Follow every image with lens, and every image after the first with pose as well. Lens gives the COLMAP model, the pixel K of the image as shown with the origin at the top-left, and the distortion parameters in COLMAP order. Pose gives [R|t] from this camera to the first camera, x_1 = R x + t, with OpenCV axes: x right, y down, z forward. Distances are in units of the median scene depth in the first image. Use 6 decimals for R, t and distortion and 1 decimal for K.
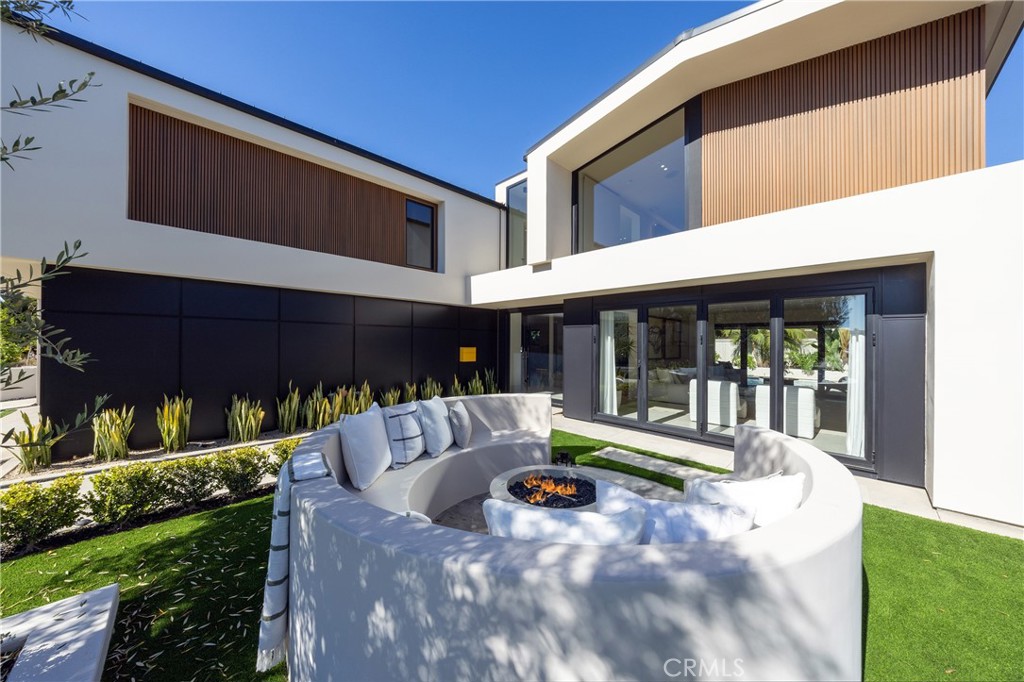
lens RADIAL K [[344.1, 0, 512.0], [0, 344.1, 341.0], [0, 0, 1]] dist [-0.000299, -0.000020]
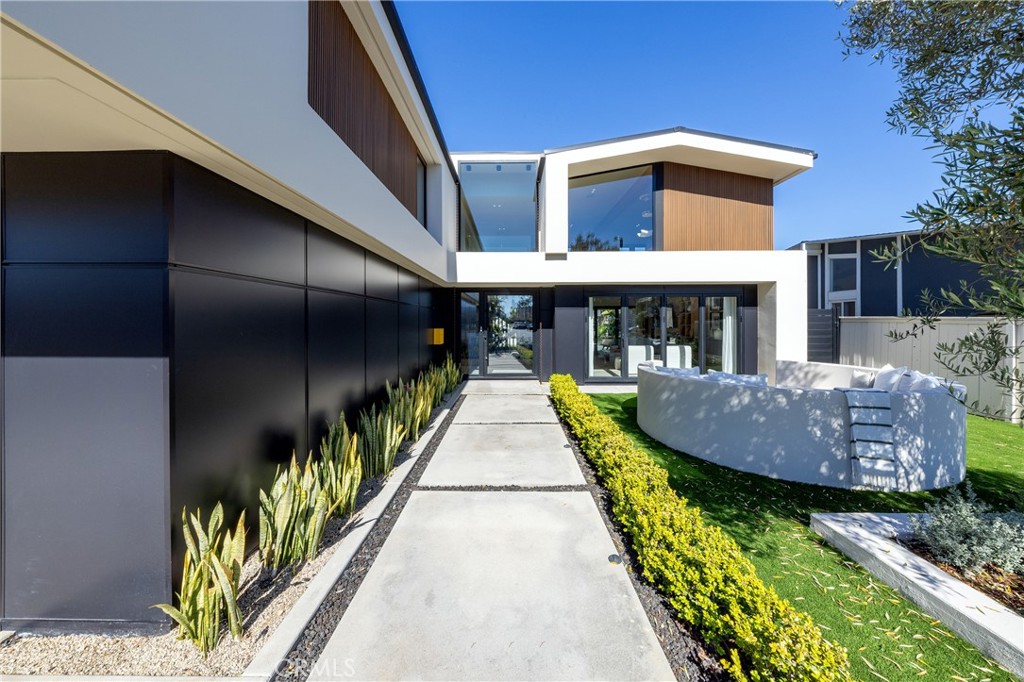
lens RADIAL K [[344.1, 0, 512.0], [0, 344.1, 341.0], [0, 0, 1]] dist [-0.000299, -0.000020]
pose [[0.688634, -0.060017, 0.722621, -0.888500], [0.004150, 0.996879, 0.078841, -0.025427], [-0.725097, -0.051293, 0.686733, 0.309158]]
